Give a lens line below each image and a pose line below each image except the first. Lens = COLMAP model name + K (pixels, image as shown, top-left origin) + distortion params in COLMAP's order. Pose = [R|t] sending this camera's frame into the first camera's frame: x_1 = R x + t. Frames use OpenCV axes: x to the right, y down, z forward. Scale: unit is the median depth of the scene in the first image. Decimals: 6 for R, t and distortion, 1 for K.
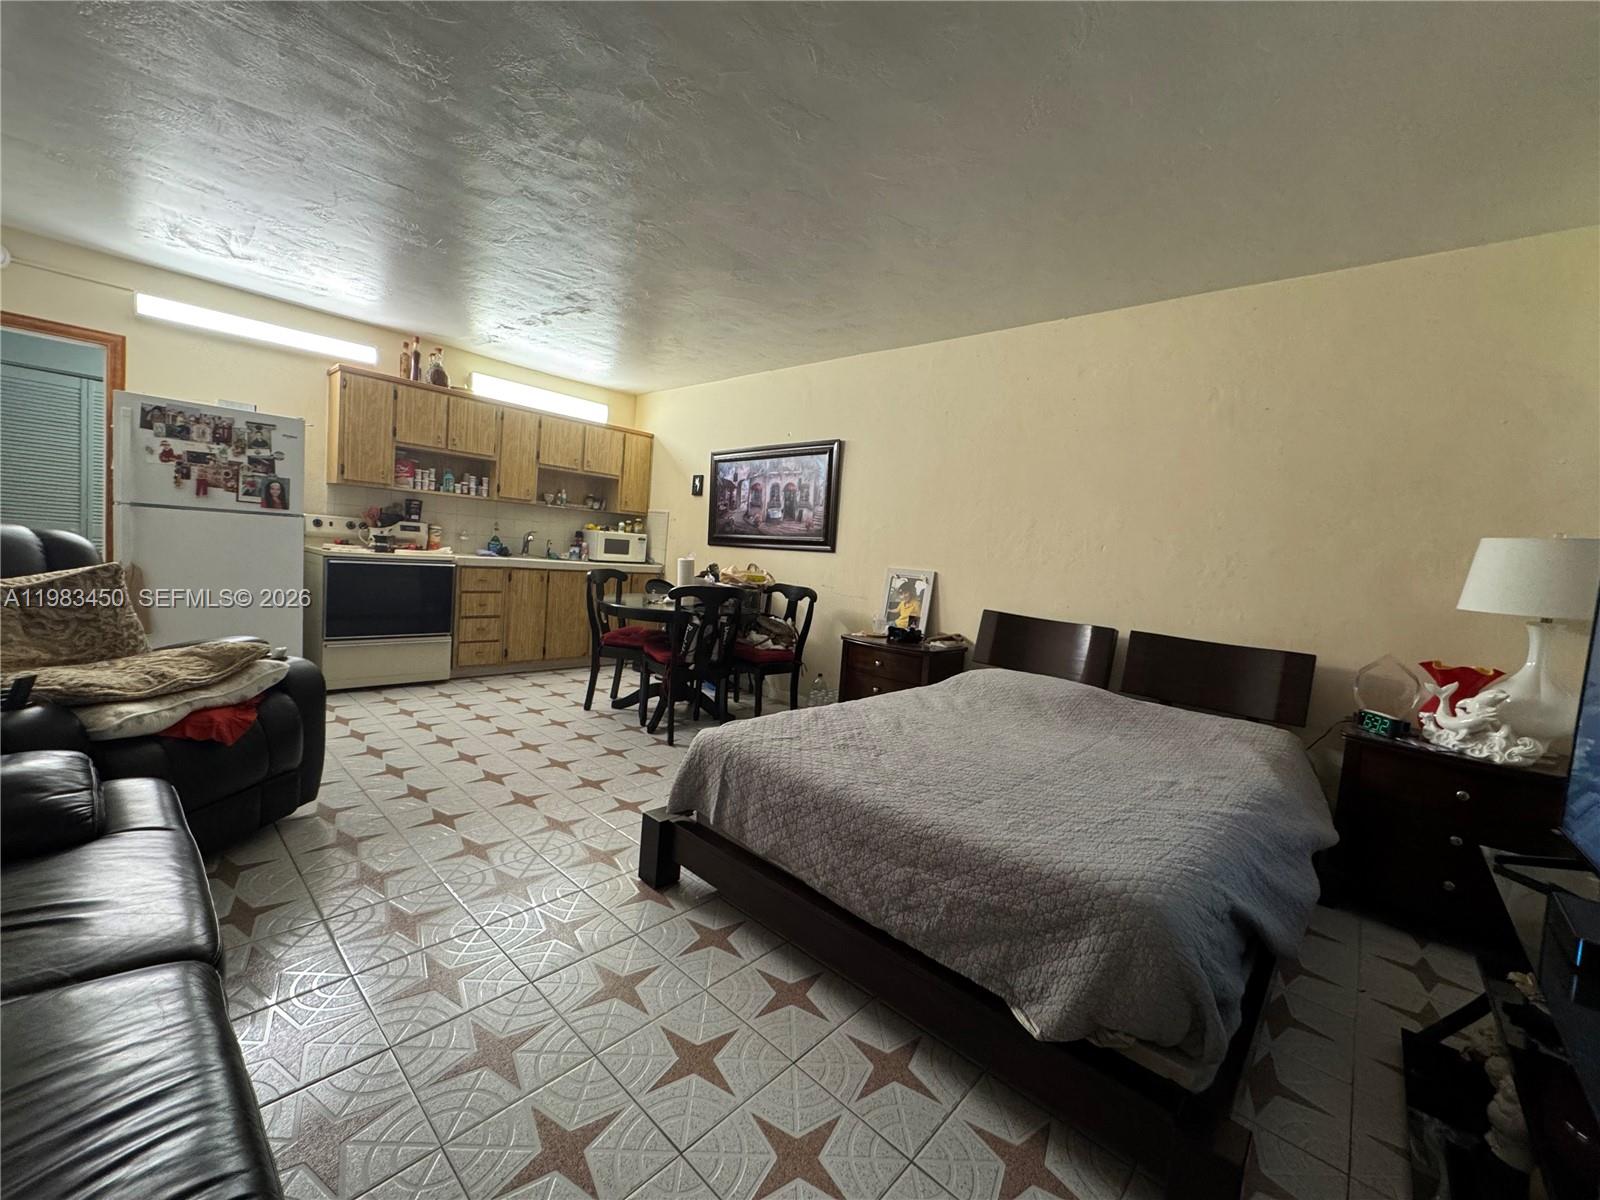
lens RADIAL K [[635.9, 0, 799.1], [0, 635.9, 595.6], [0, 0, 1]] dist [-0.002091, 0.000052]
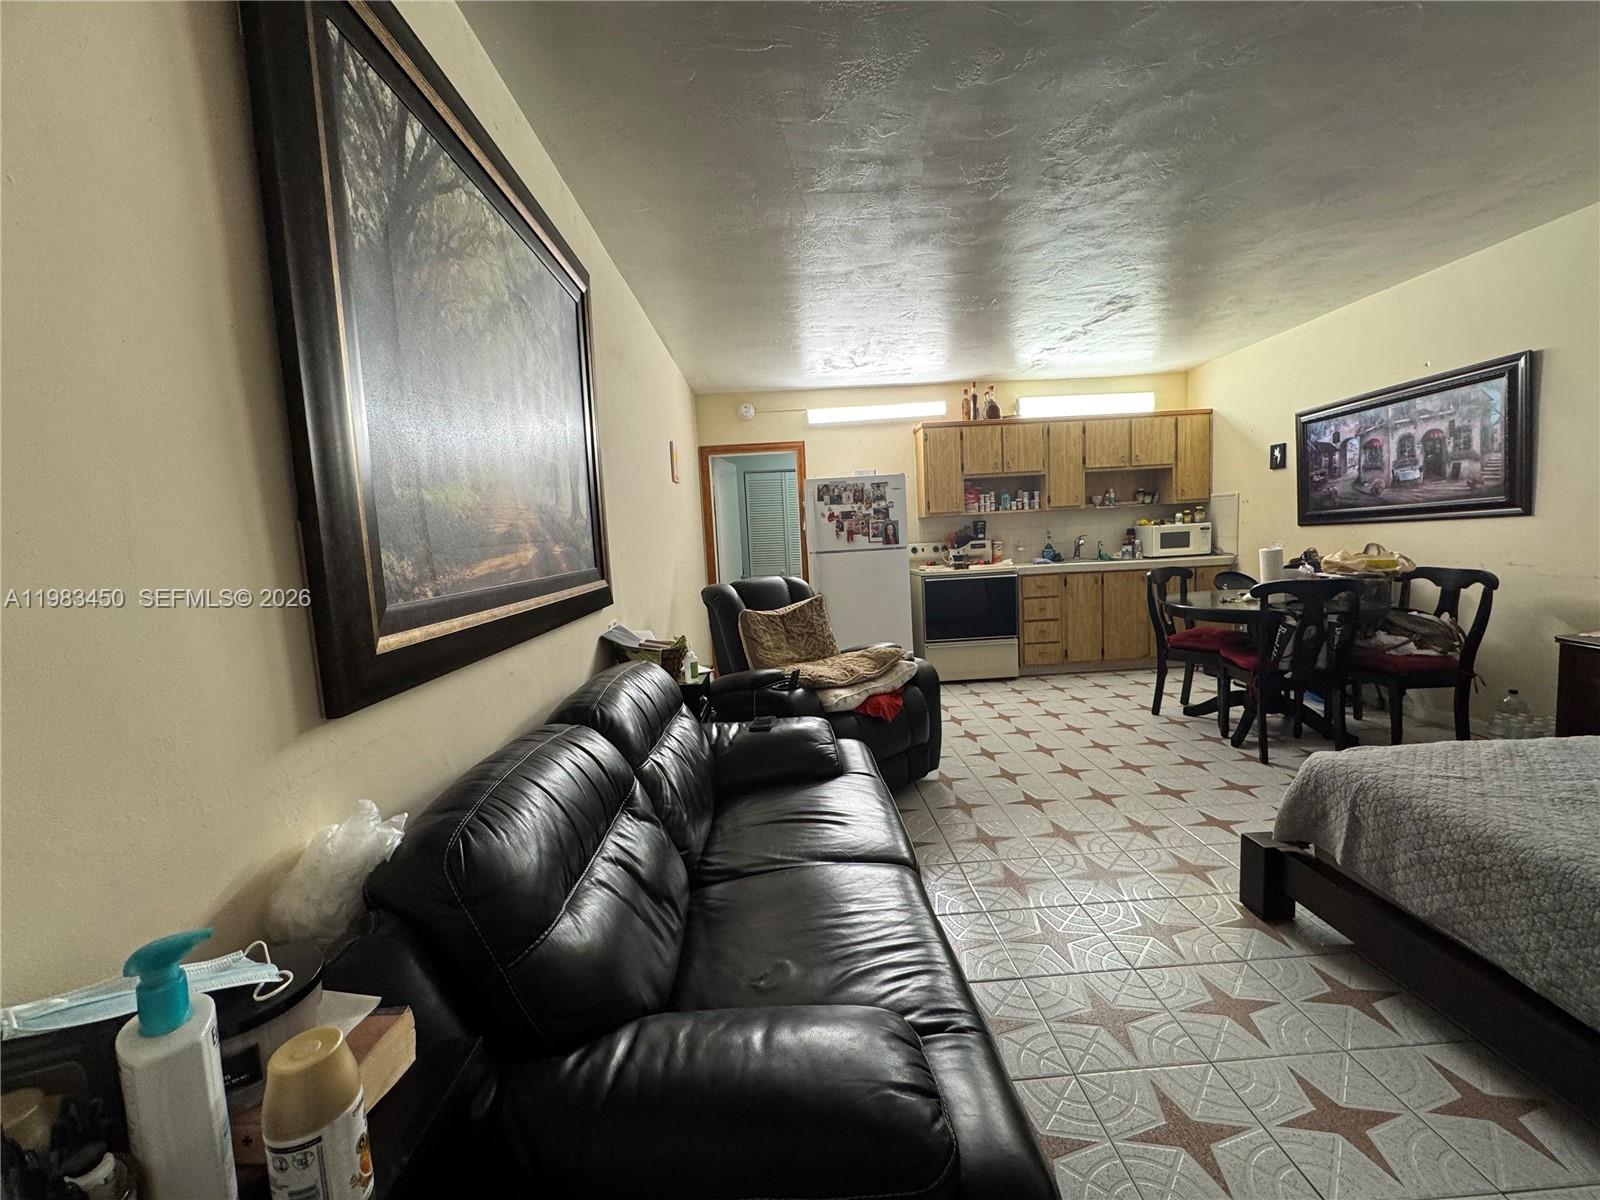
lens RADIAL K [[635.9, 0, 799.1], [0, 635.9, 595.6], [0, 0, 1]] dist [-0.002091, 0.000052]
pose [[0.691426, -0.051496, -0.720609, -0.002592], [0.056491, 0.998256, -0.017134, -0.016694], [0.720235, -0.028861, 0.693130, -0.062206]]
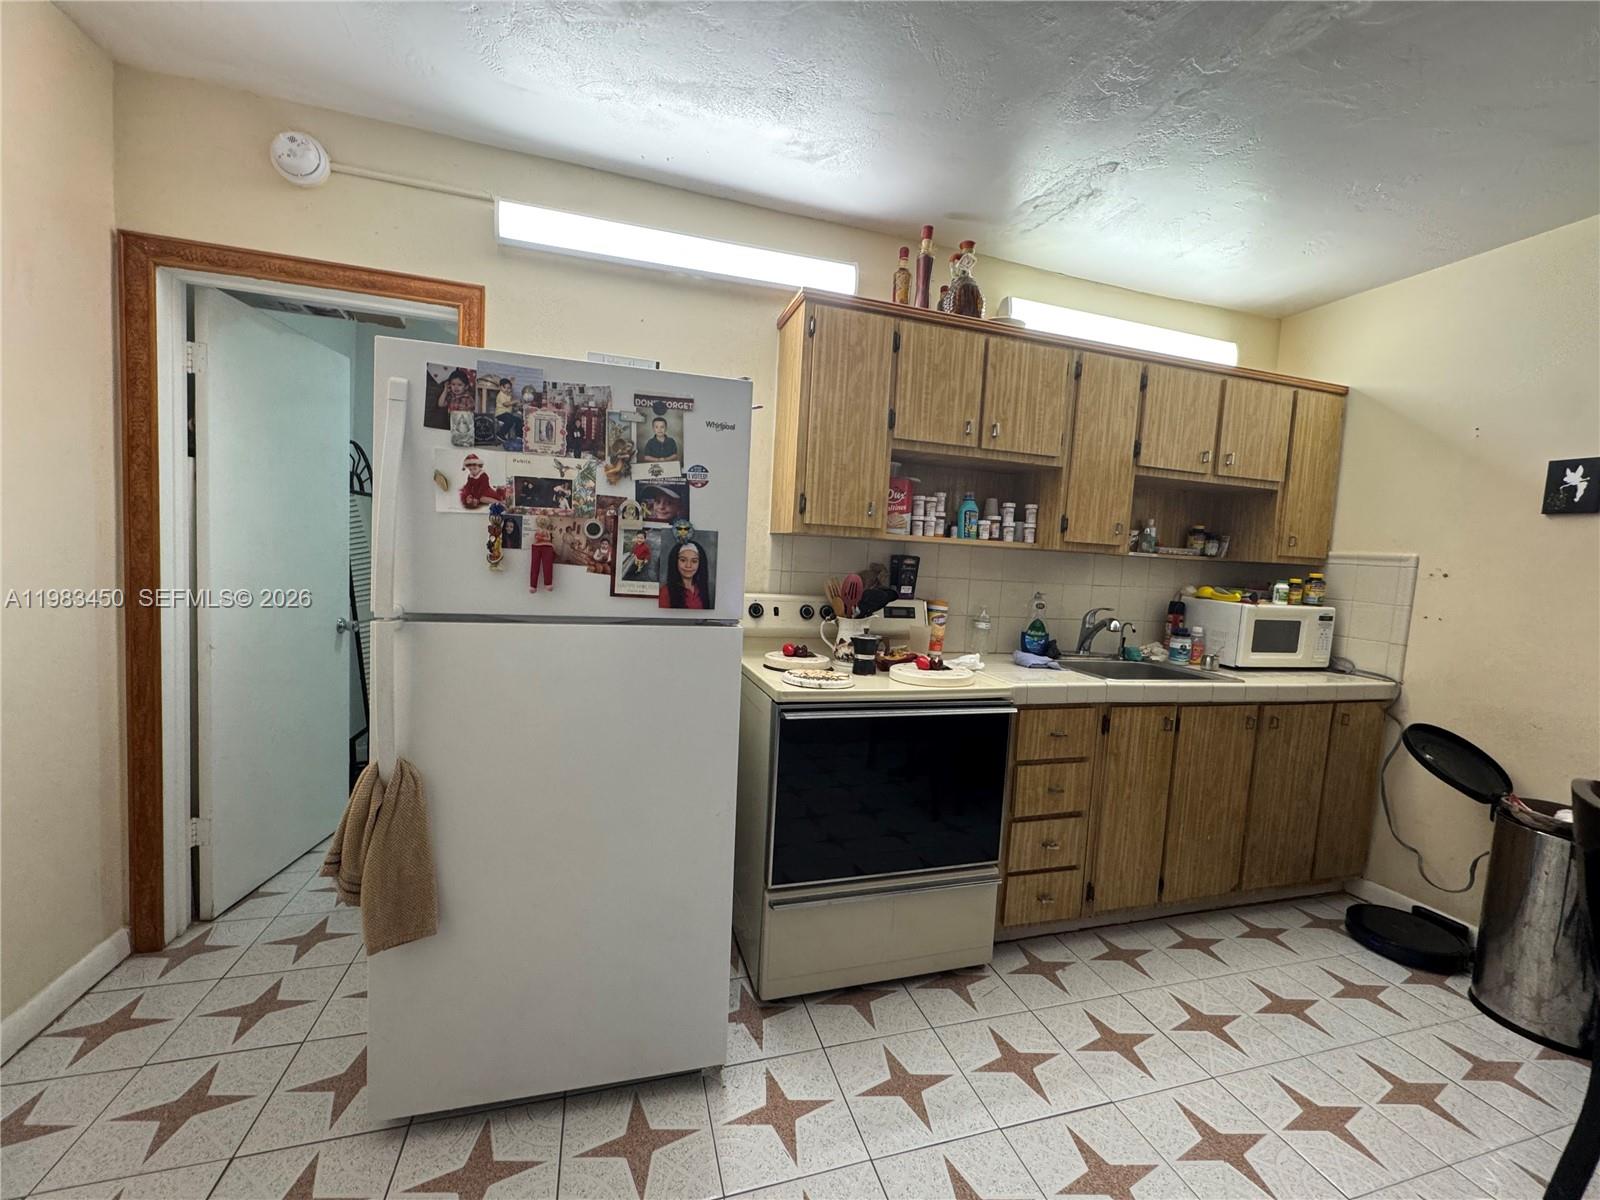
lens RADIAL K [[635.9, 0, 799.1], [0, 635.9, 595.6], [0, 0, 1]] dist [-0.002091, 0.000052]
pose [[0.859795, 0.001579, -0.510636, -0.526904], [-0.022745, 0.999121, -0.035208, -0.124597], [0.510132, 0.041887, 0.859076, 0.651123]]
